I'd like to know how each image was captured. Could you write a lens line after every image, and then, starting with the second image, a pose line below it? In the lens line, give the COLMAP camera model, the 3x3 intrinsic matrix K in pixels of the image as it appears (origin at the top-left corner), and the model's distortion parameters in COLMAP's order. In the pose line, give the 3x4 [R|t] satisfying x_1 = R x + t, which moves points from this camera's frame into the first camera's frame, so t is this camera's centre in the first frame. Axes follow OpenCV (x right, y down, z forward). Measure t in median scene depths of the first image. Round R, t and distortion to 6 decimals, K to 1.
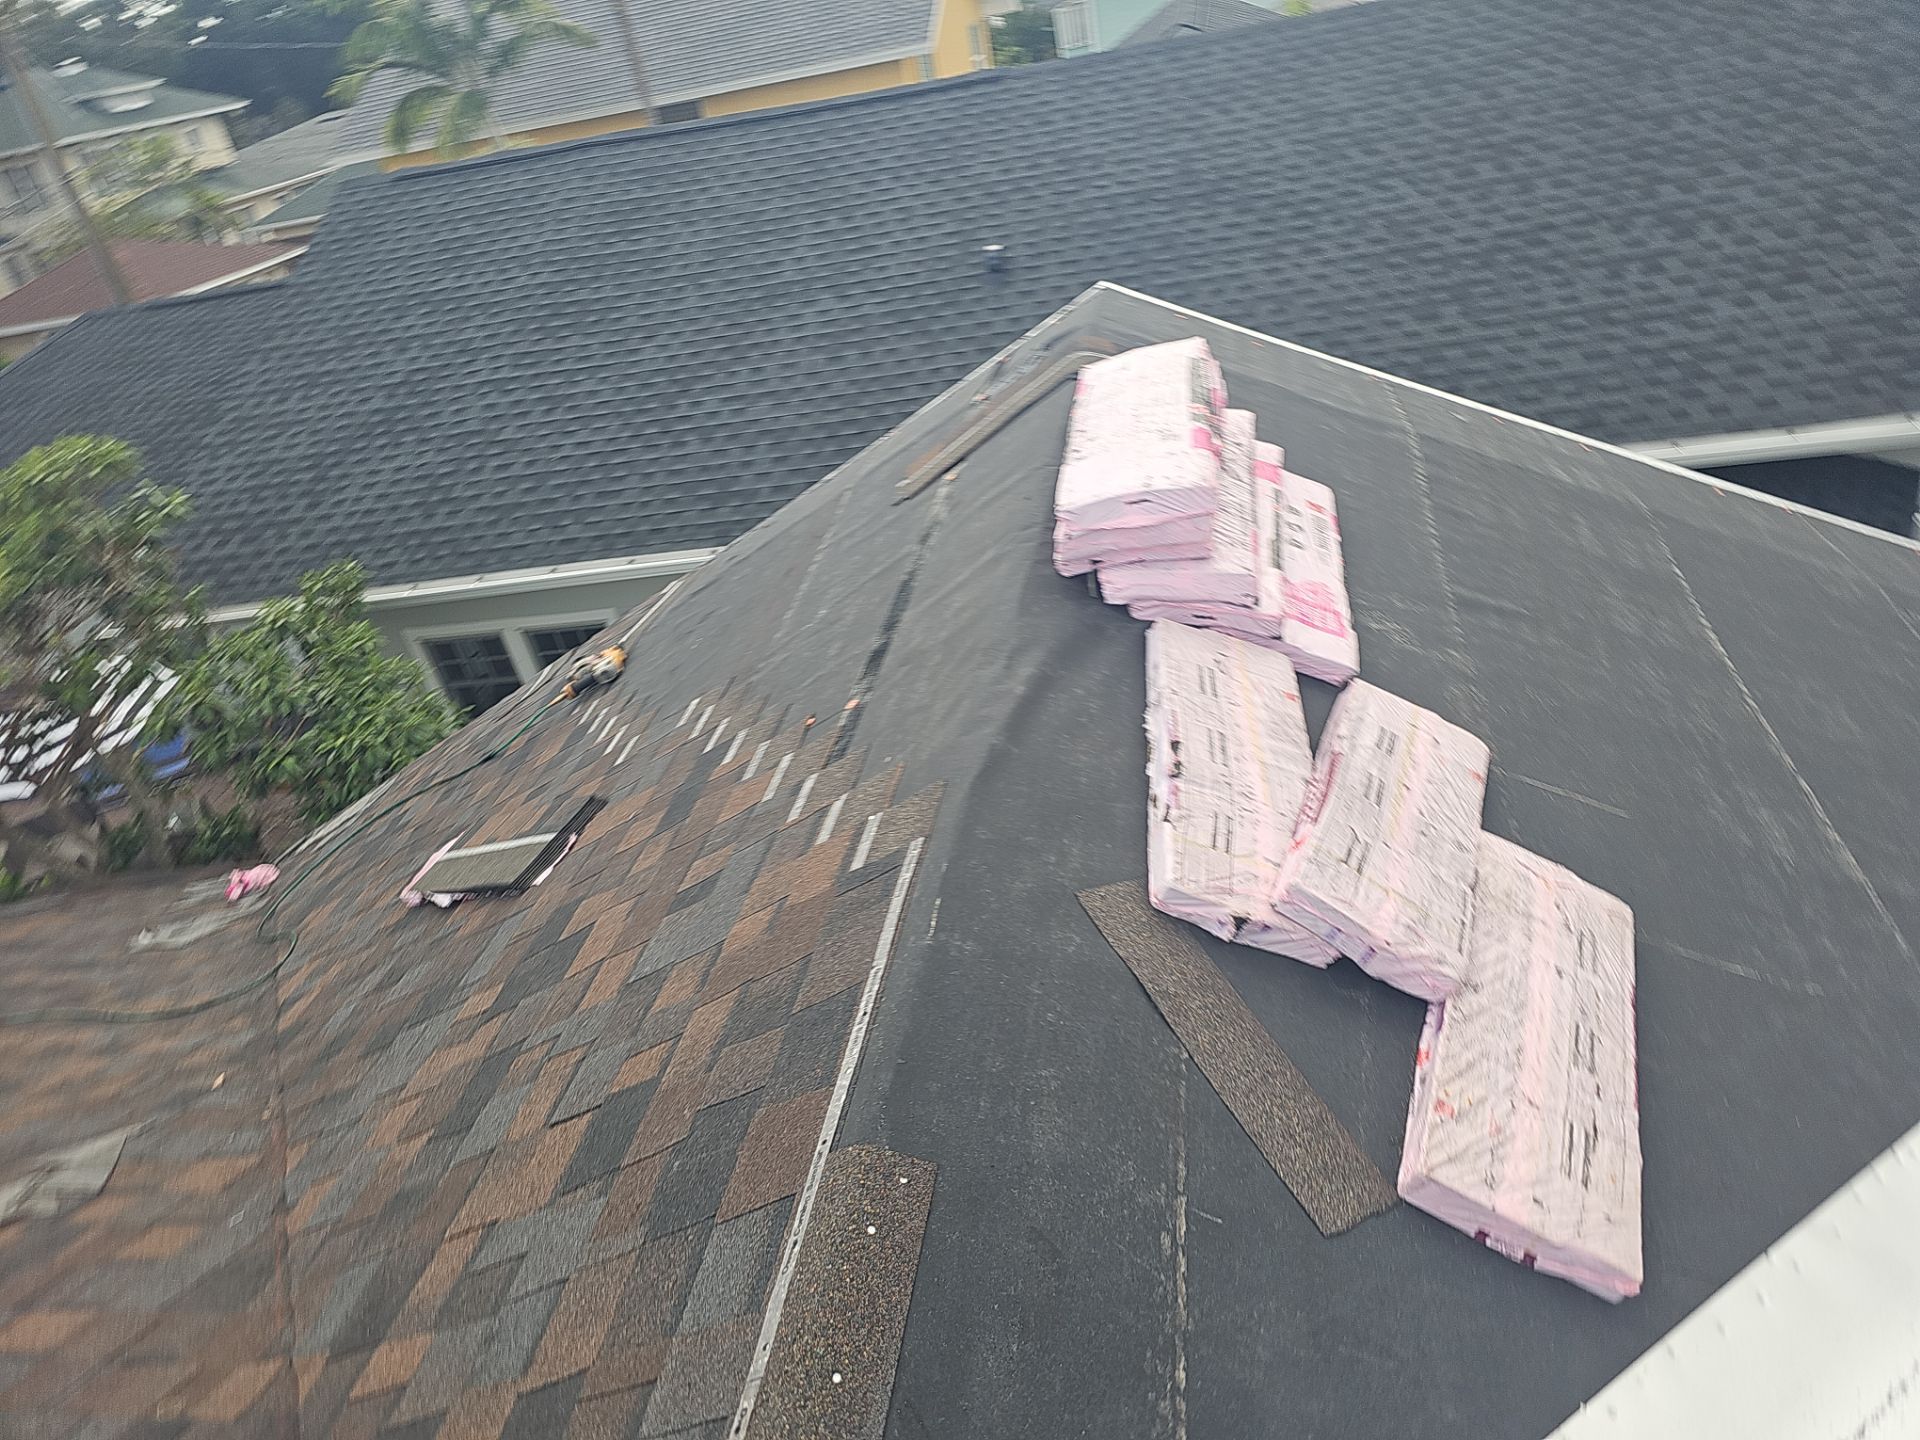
lens RADIAL K [[1264.4, 0, 964.2], [0, 1264.4, 737.7], [0, 0, 1]] dist [0.081159, -0.056886]
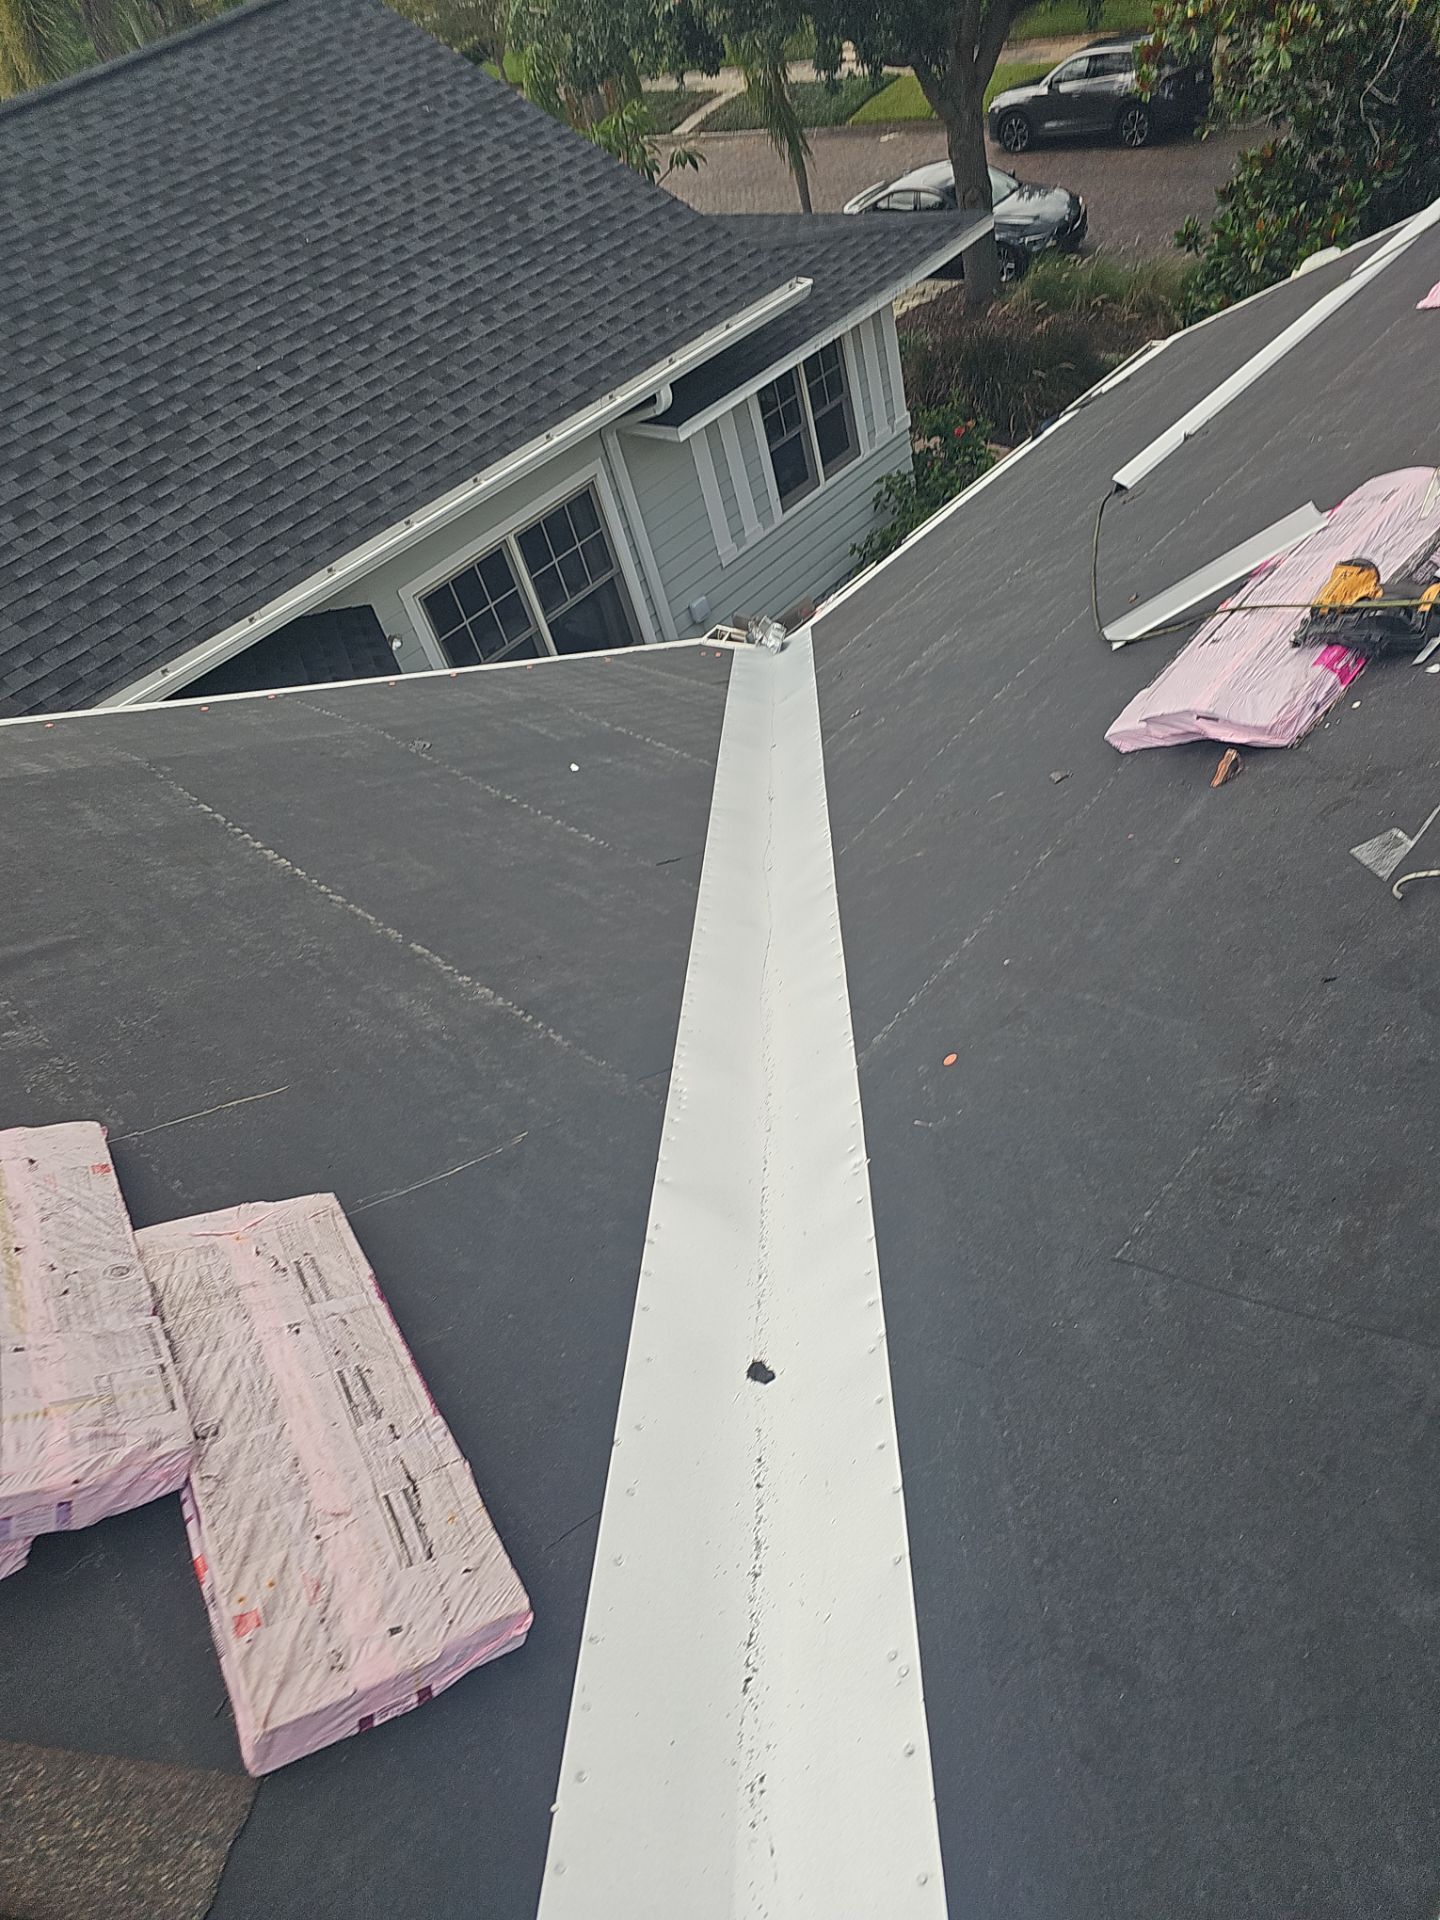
lens RADIAL K [[1278.5, 0, 746.9], [0, 1278.5, 958.0], [0, 0, 1]] dist [0.080682, -0.078557]
pose [[0.574565, -0.532732, 0.621347, 0.225215], [0.540670, 0.816989, 0.200509, -0.026237], [-0.614452, 0.220738, 0.757446, 0.112083]]
